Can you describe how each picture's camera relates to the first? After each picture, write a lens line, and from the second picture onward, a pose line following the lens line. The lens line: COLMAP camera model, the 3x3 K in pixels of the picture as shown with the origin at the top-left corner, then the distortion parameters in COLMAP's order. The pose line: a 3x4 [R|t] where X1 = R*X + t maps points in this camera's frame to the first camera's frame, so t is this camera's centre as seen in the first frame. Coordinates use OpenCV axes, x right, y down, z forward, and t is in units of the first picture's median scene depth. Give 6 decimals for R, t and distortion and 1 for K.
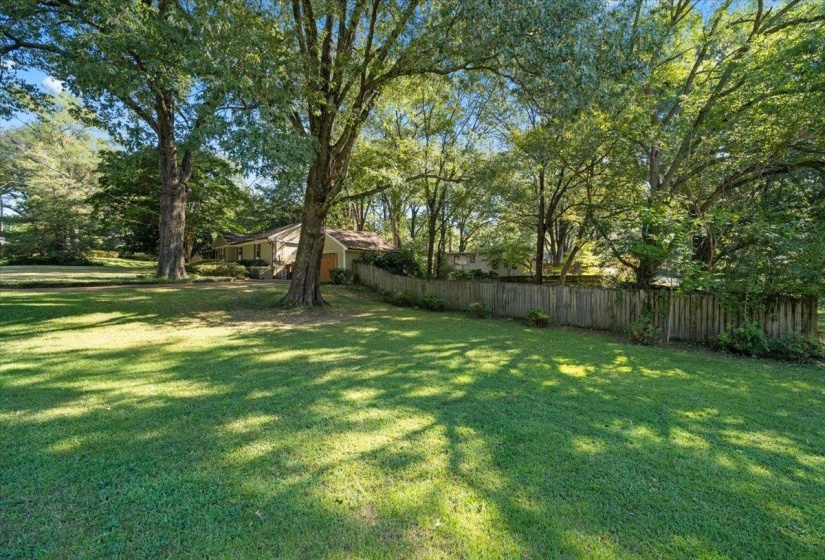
lens RADIAL K [[306.7, 0, 408.1], [0, 306.7, 285.8], [0, 0, 1]] dist [0.001423, -0.000044]
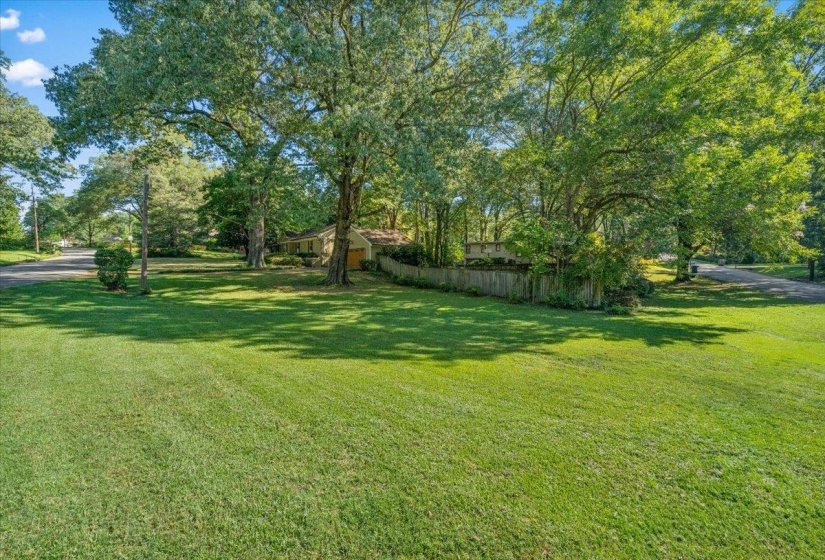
lens RADIAL K [[282.3, 0, 409.7], [0, 282.3, 281.8], [0, 0, 1]] dist [-0.005210, -0.000081]
pose [[0.992452, 0.003357, -0.122585, 0.116897], [0.000619, 0.999475, 0.032383, 0.003422], [0.122630, -0.032214, 0.991930, -0.222398]]
